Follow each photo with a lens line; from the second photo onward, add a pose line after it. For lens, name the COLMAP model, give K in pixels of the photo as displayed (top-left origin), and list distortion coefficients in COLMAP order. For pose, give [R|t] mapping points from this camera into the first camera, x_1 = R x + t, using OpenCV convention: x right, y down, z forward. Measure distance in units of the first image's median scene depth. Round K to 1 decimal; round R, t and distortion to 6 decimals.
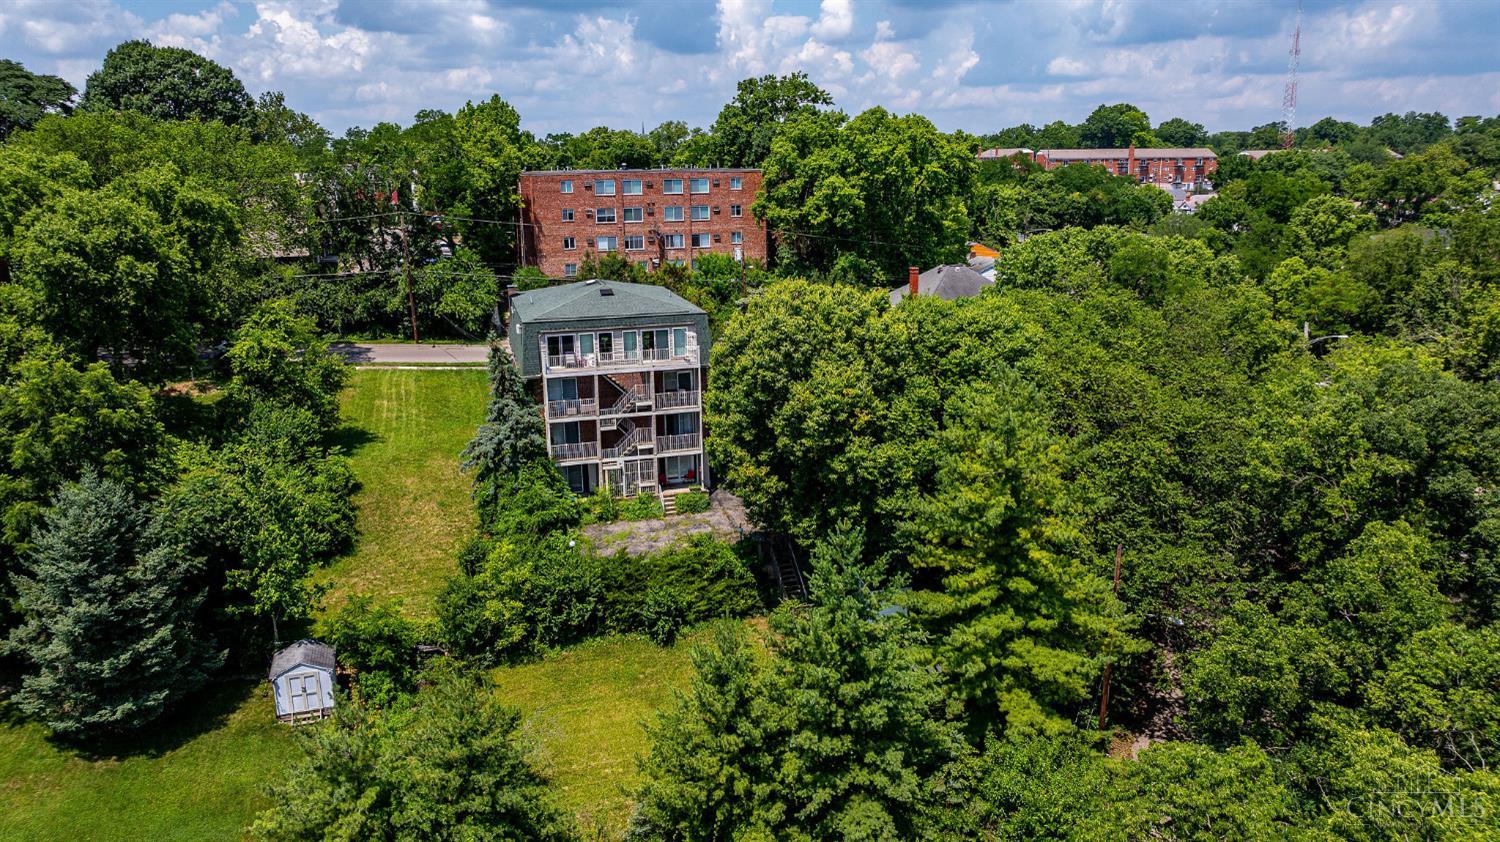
lens RADIAL K [[1067.6, 0, 752.9], [0, 1067.6, 426.4], [0, 0, 1]] dist [-0.006701, -0.001357]
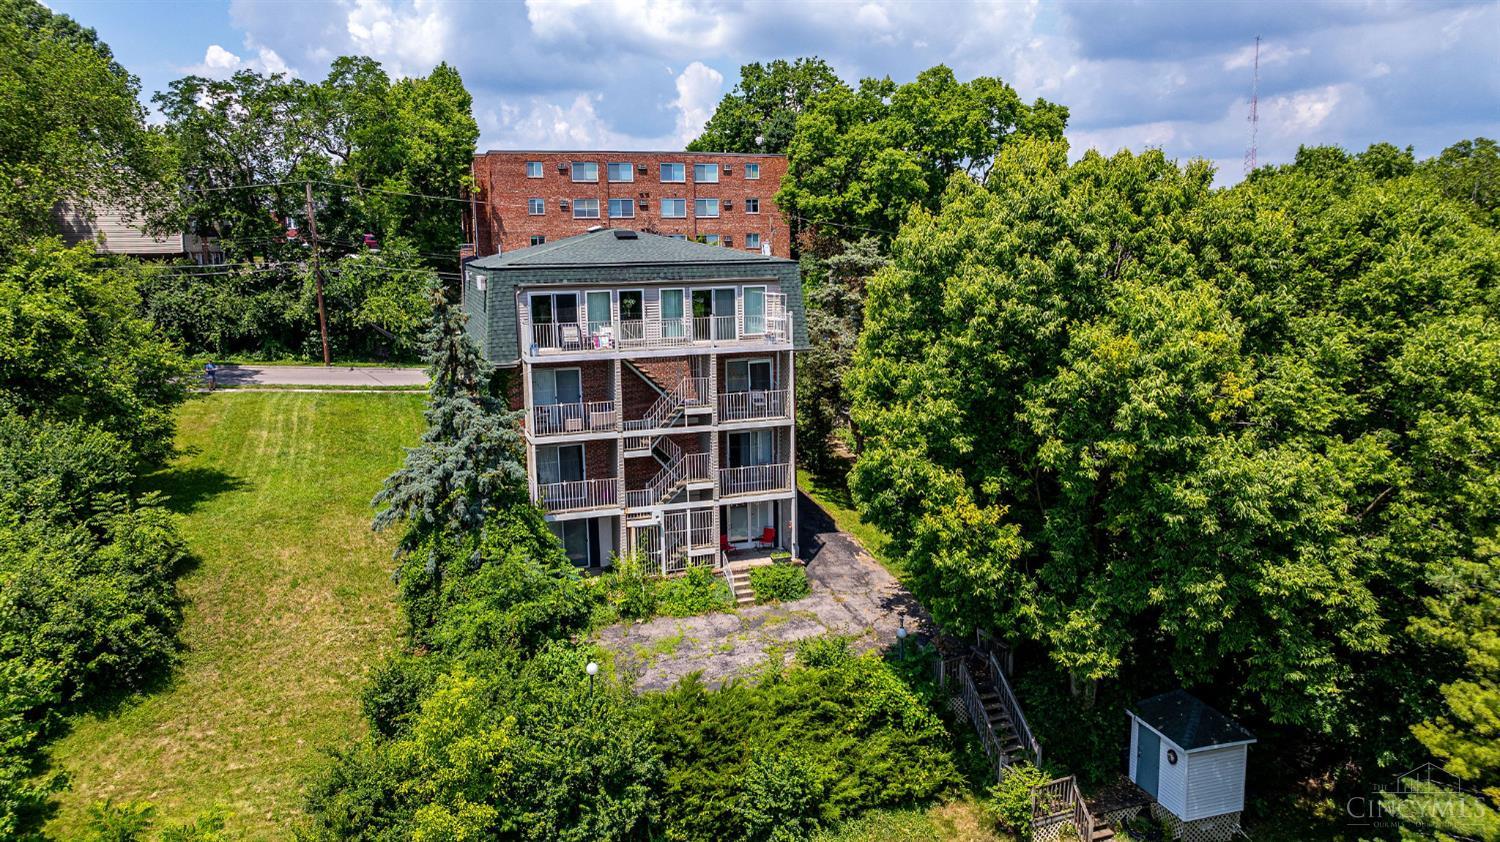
lens RADIAL K [[1067.6, 0, 752.9], [0, 1067.6, 426.4], [0, 0, 1]] dist [-0.006701, -0.001357]
pose [[0.998656, -0.008584, 0.051107, -0.103082], [0.012325, 0.997231, -0.073344, 0.029891], [-0.050336, 0.073876, 0.995996, 0.425840]]
